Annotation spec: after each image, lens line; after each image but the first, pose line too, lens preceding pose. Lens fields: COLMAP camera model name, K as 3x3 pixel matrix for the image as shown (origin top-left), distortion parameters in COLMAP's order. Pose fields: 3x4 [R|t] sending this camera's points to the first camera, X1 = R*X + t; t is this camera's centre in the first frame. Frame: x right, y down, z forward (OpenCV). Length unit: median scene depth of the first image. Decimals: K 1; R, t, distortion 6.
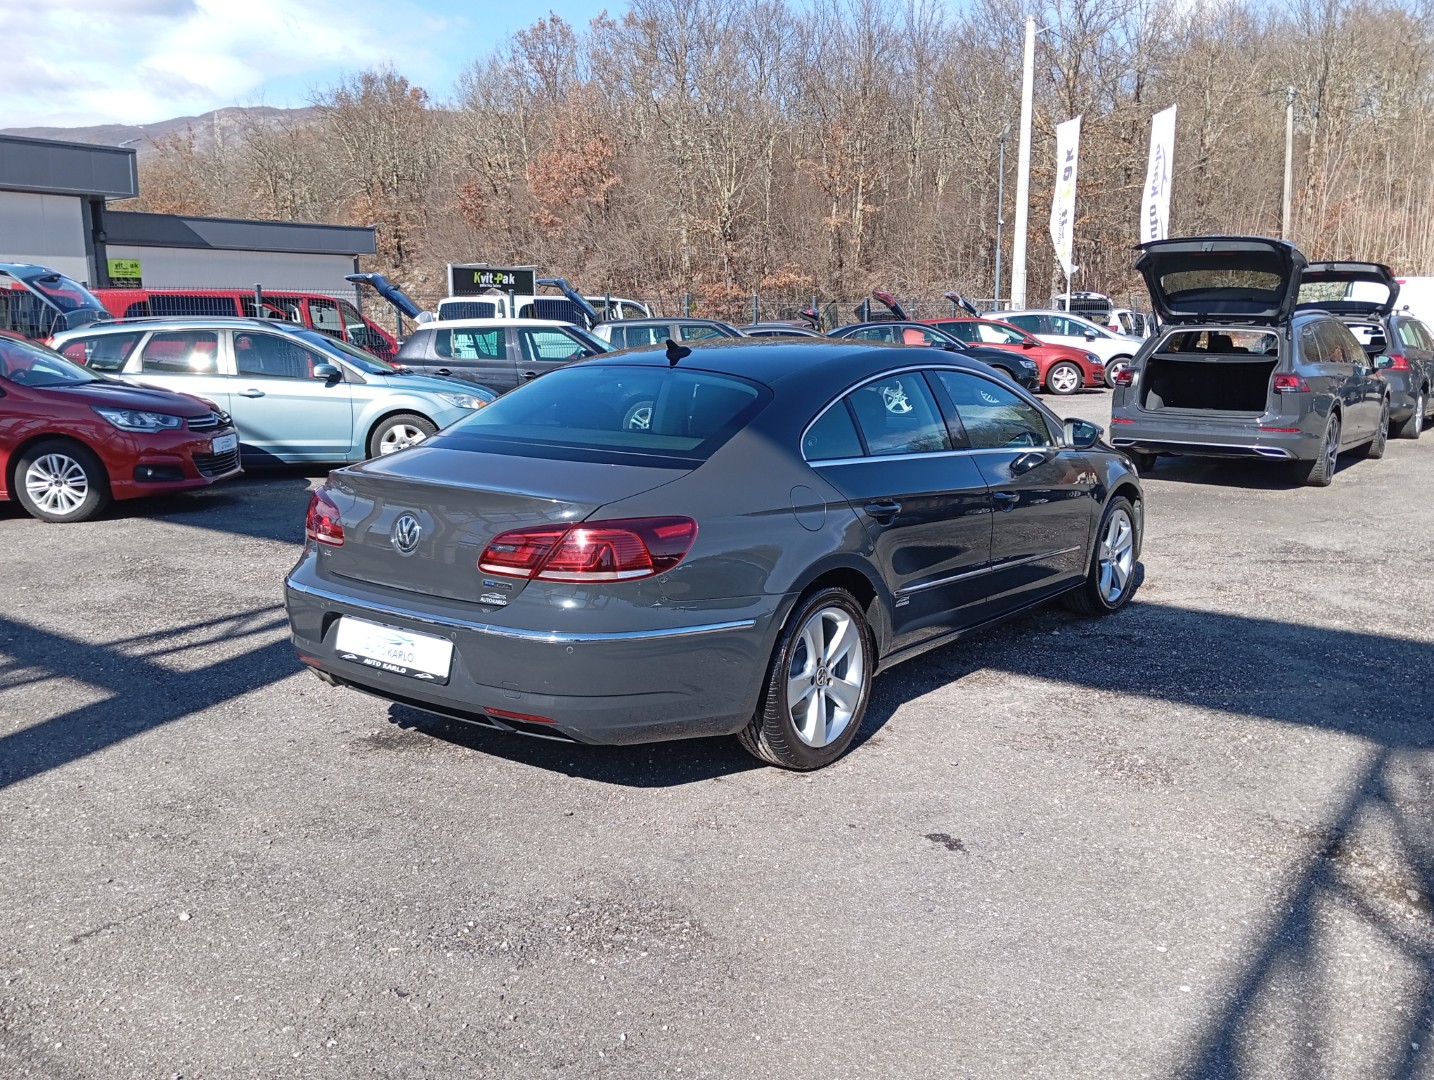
lens RADIAL K [[1232.7, 0, 717.4], [0, 1232.7, 555.8], [0, 0, 1]] dist [0.048175, -0.083590]
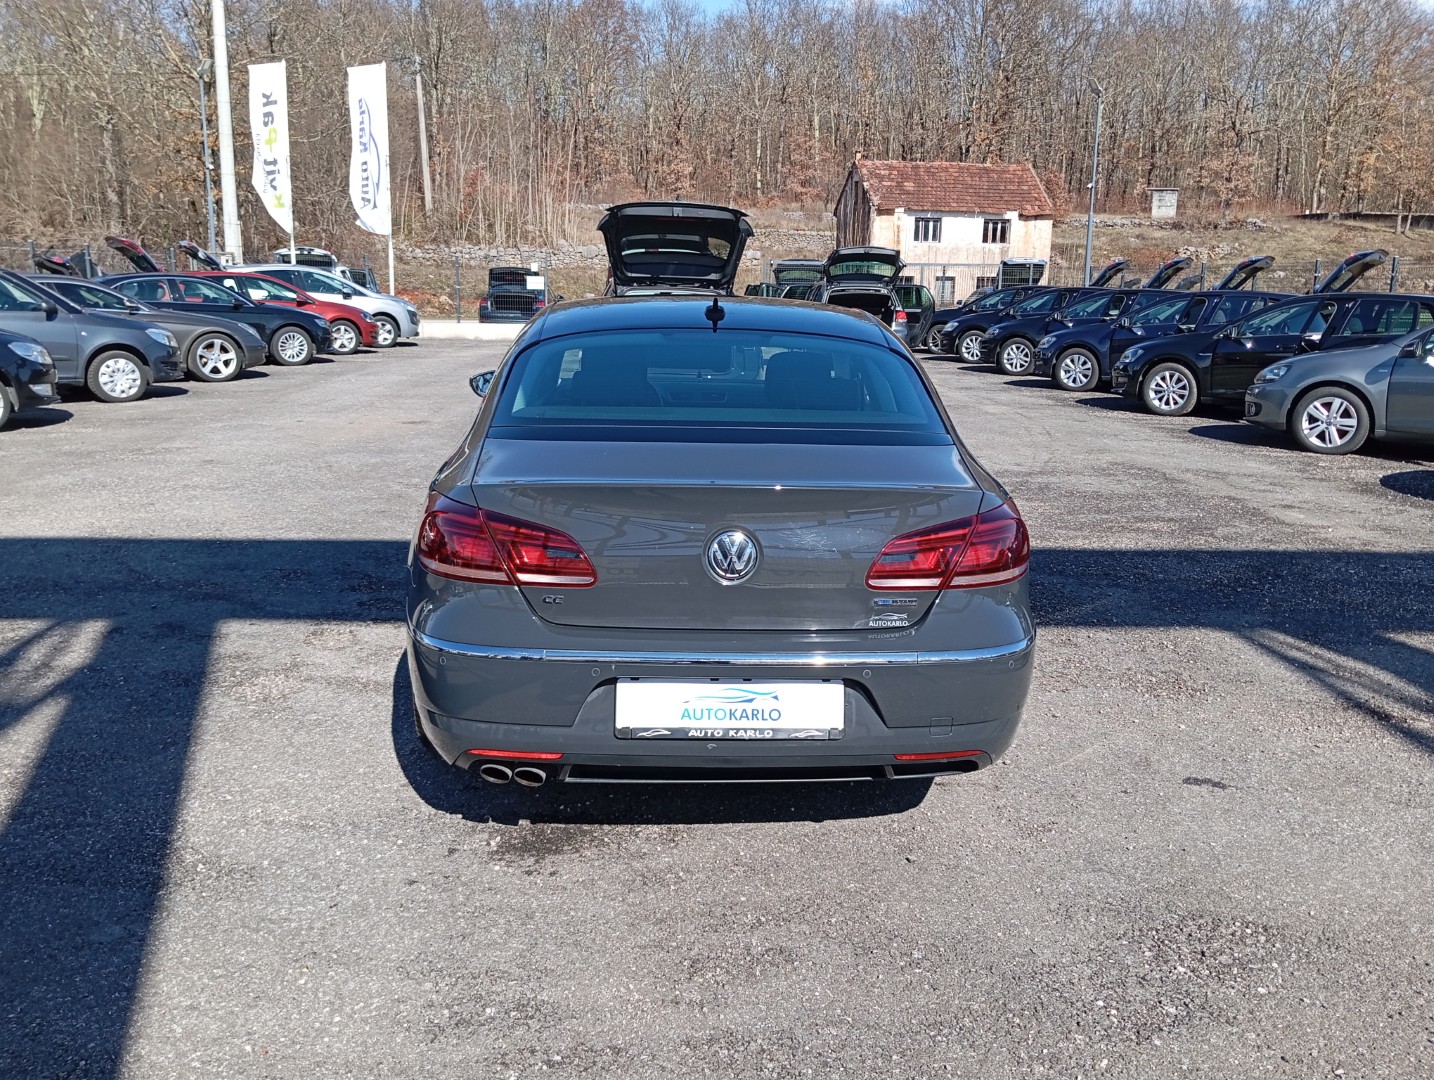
lens RADIAL K [[1232.7, 0, 717.4], [0, 1232.7, 555.8], [0, 0, 1]] dist [0.048175, -0.083590]
pose [[0.768800, -0.122149, 0.627715, -0.463560], [0.101391, 0.992455, 0.068945, -0.044780], [-0.631401, 0.010640, 0.775384, 0.268645]]
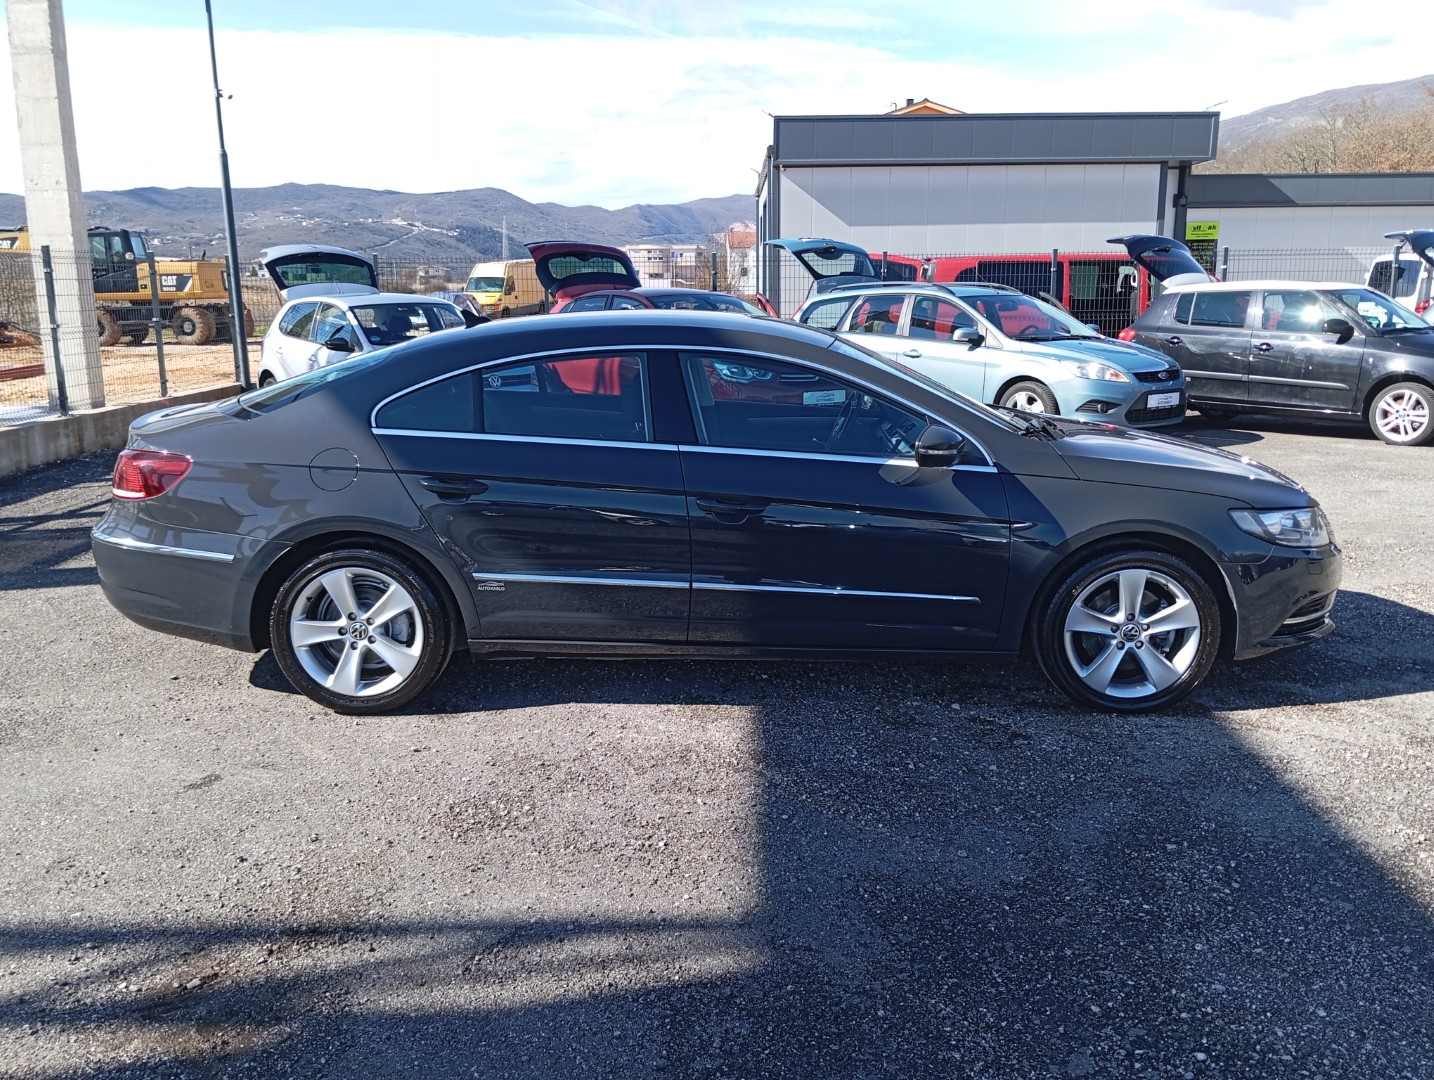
lens RADIAL K [[1240.1, 0, 719.5], [0, 1240.1, 546.5], [0, 0, 1]] dist [0.046984, -0.069250]
pose [[0.591165, 0.166408, -0.789197, 0.768103], [-0.148221, 0.984234, 0.096505, -0.085493], [0.792815, 0.059925, 0.606510, 0.415758]]
